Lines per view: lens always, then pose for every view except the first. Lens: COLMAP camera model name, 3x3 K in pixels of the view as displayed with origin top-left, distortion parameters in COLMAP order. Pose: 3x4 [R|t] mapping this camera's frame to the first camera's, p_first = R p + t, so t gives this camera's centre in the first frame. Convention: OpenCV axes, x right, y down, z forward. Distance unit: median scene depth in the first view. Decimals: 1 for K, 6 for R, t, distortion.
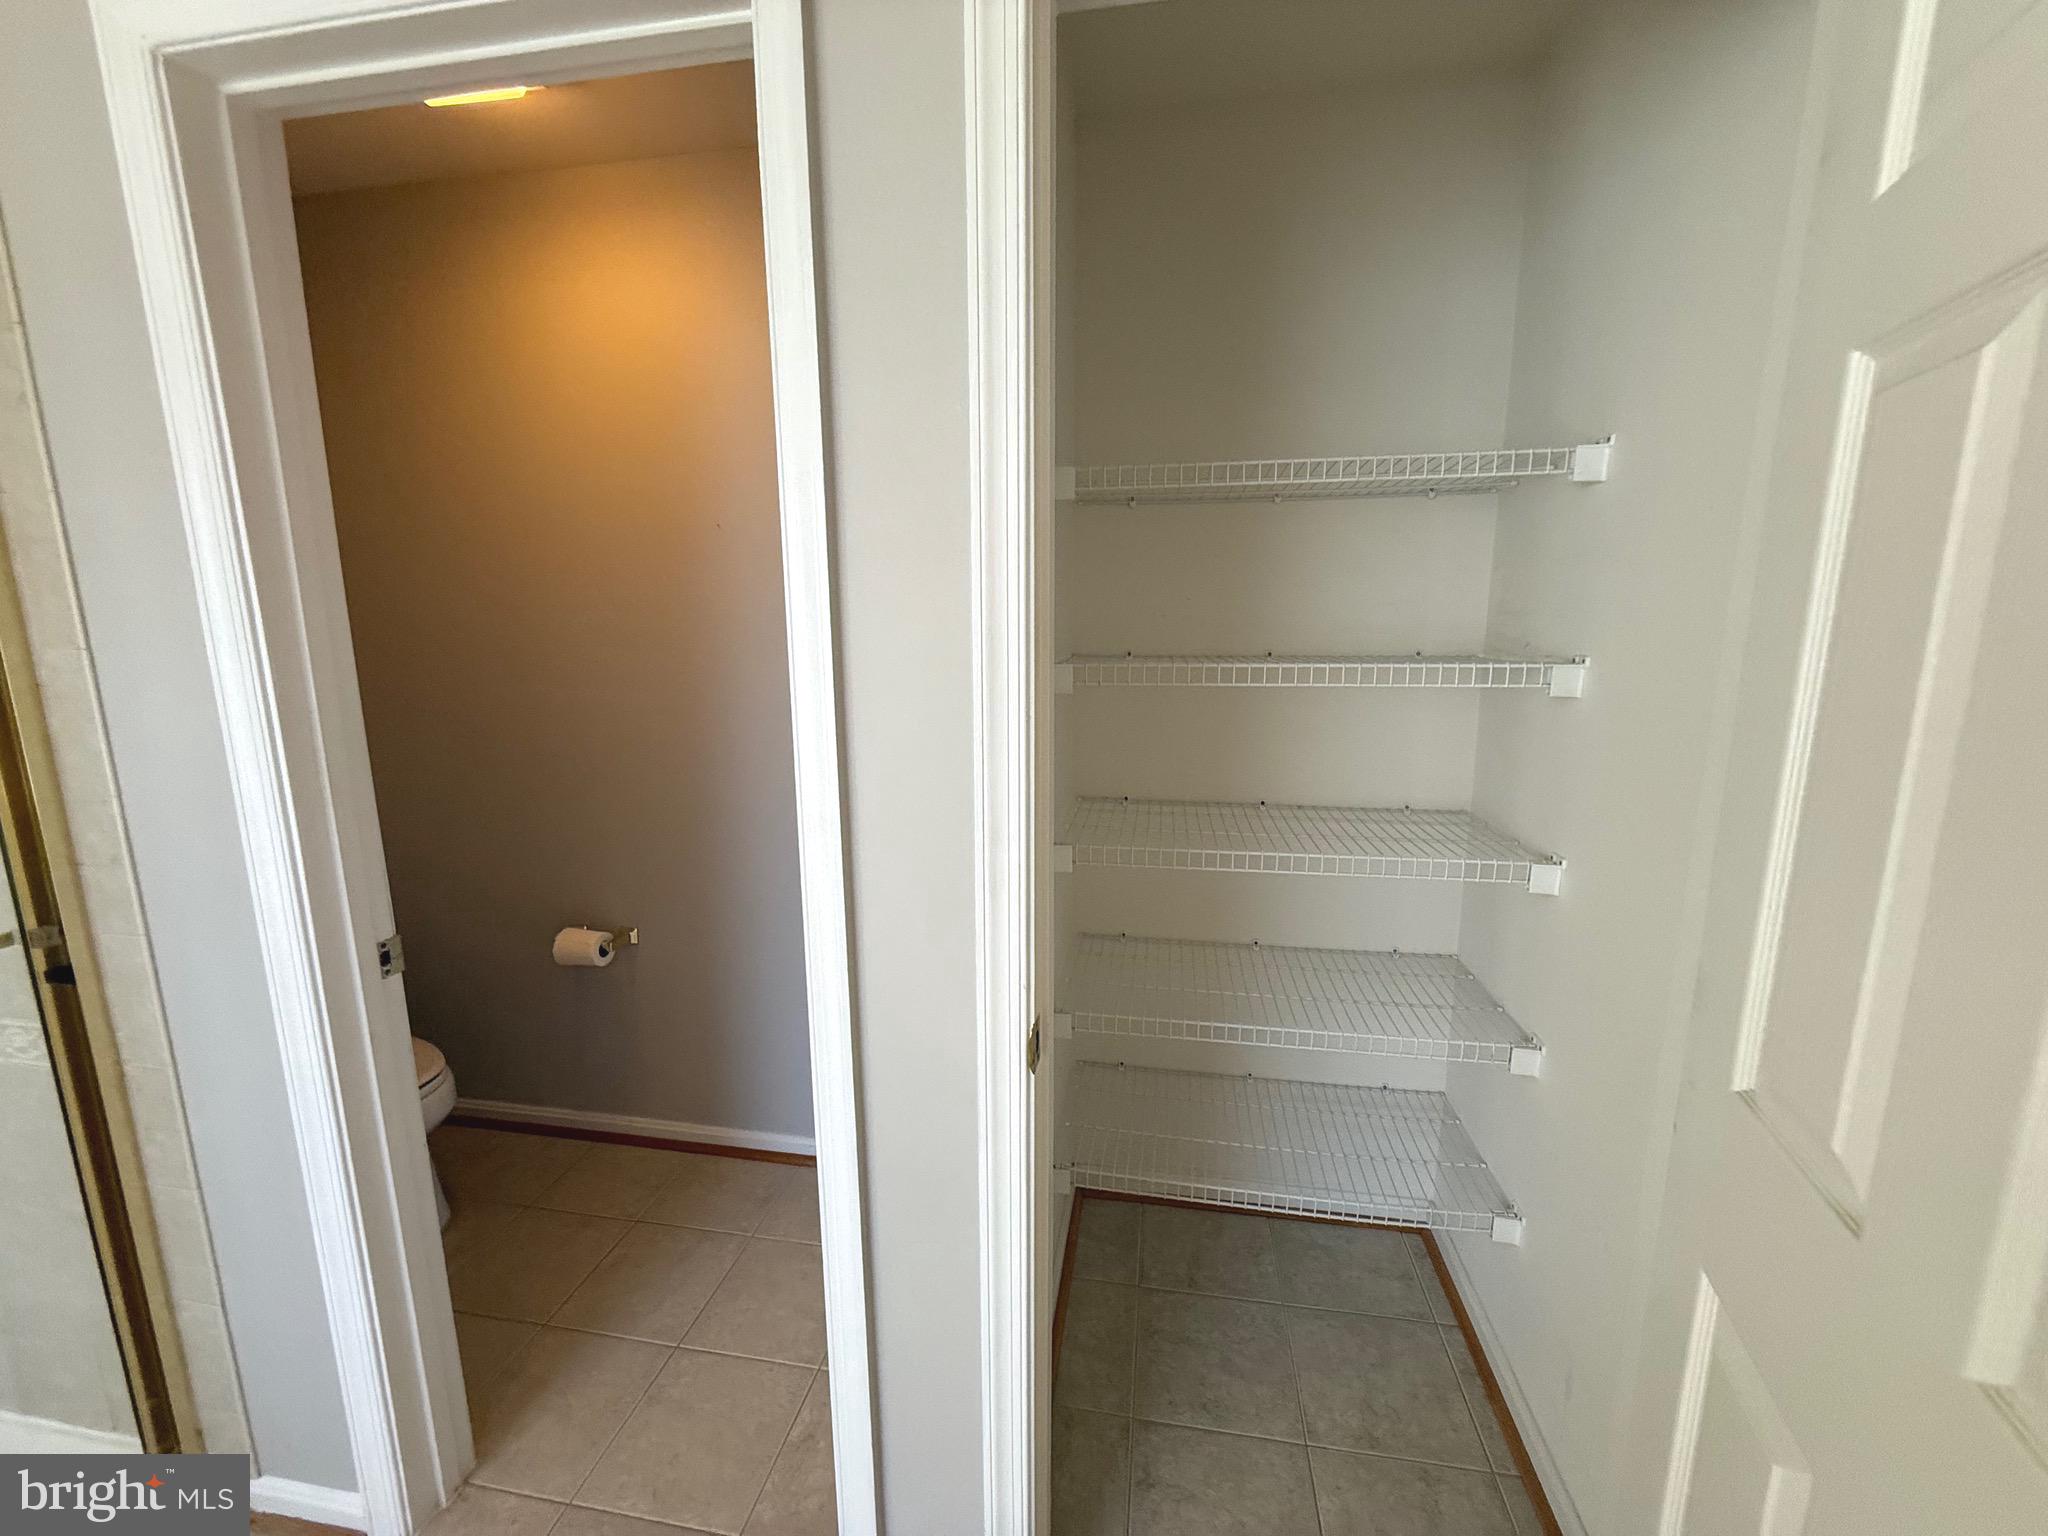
lens RADIAL K [[805.1, 0, 1034.1], [0, 805.1, 773.5], [0, 0, 1]] dist [-0.002260, 0.000110]
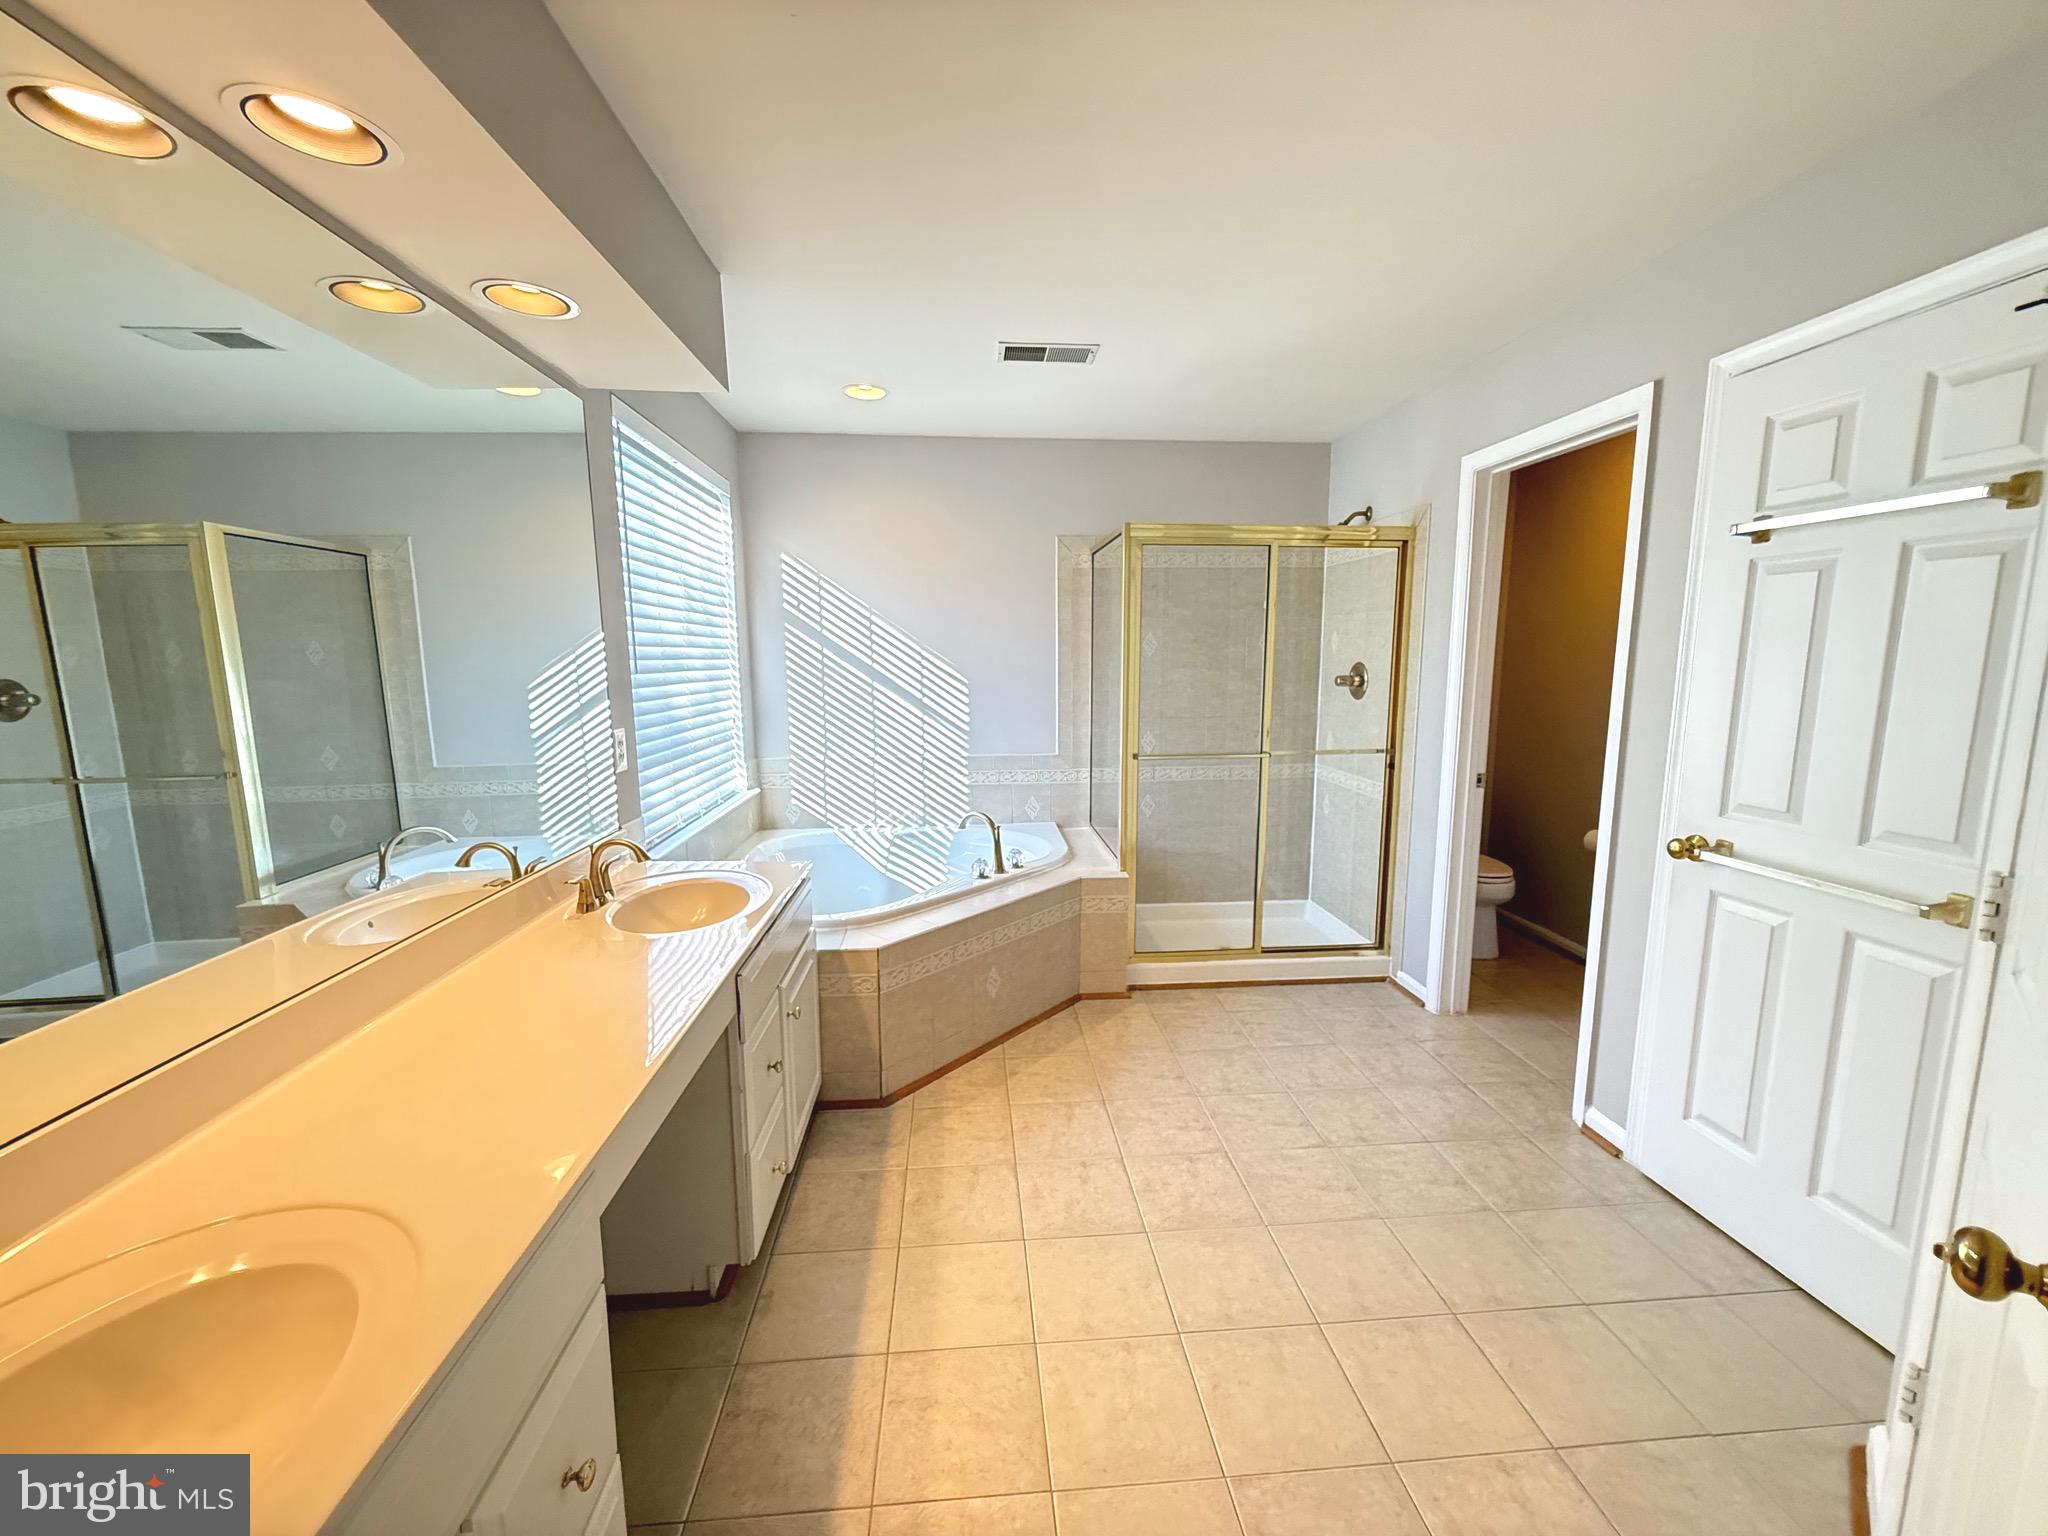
lens RADIAL K [[805.1, 0, 1034.1], [0, 805.1, 773.5], [0, 0, 1]] dist [-0.002260, 0.000110]
pose [[0.245554, 0.135474, -0.959870, 1.264120], [-0.168568, 0.981068, 0.095343, 0.200605], [0.954614, 0.138391, 0.263742, -0.998510]]
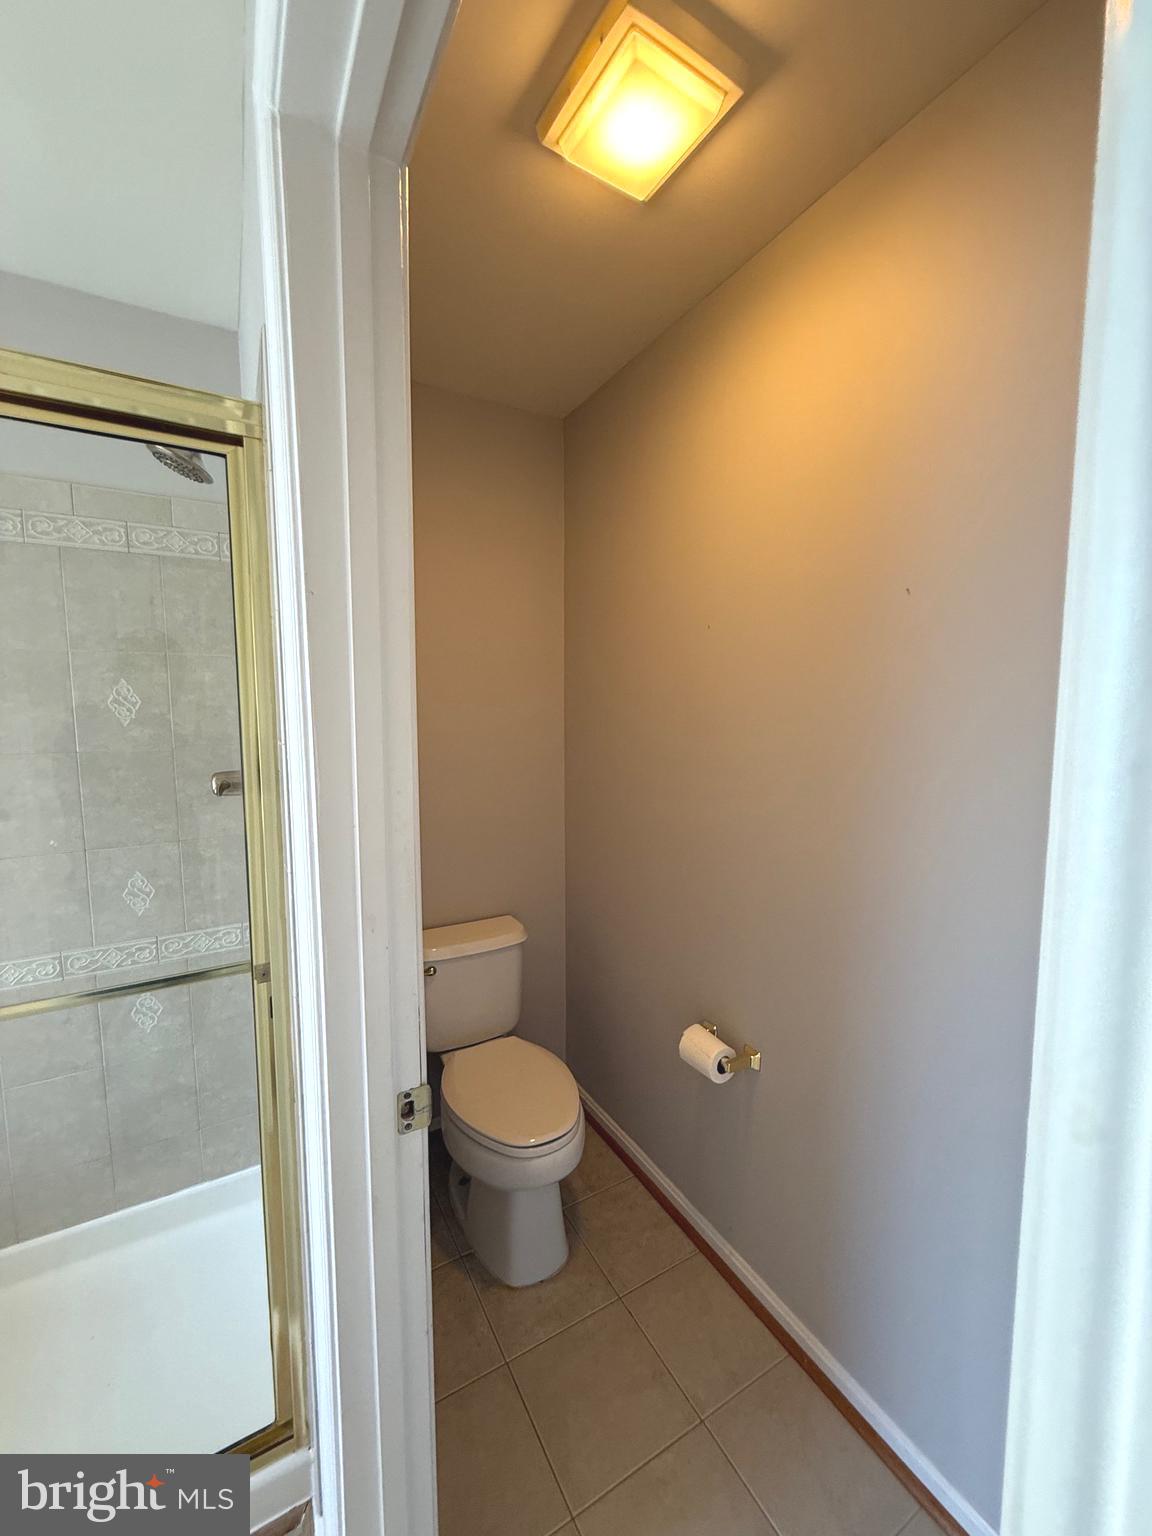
lens RADIAL K [[603.8, 0, 576.0], [0, 603.8, 768.0], [0, 0, 1]] dist [-0.002260, 0.000110]
pose [[0.633519, 0.060435, -0.771363, -0.224528], [-0.131691, 0.990821, -0.030528, -0.129279], [0.762437, 0.120922, 0.635663, 0.680225]]
